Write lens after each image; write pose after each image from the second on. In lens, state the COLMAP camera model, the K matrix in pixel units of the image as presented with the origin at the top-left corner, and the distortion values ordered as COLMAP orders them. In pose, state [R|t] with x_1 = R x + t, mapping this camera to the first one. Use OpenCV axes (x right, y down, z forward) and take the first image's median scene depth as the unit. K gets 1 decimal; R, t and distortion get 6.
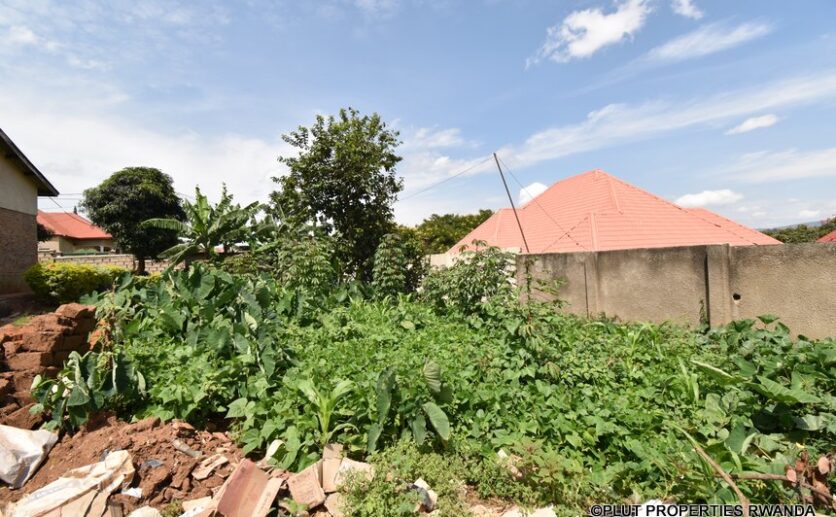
lens RADIAL K [[366.6, 0, 414.4], [0, 366.6, 258.1], [0, 0, 1]] dist [0.019269, -0.024550]
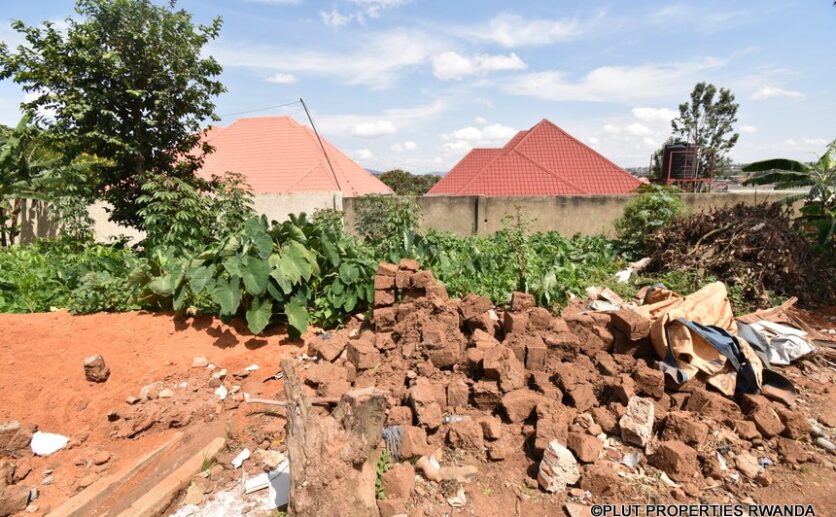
lens RADIAL K [[366.6, 0, 414.4], [0, 366.6, 258.1], [0, 0, 1]] dist [0.019269, -0.024550]
pose [[0.487927, -0.138298, 0.861859, -0.632855], [-0.013357, 0.986070, 0.165792, -0.014750], [-0.872782, -0.092406, 0.479283, 0.180465]]
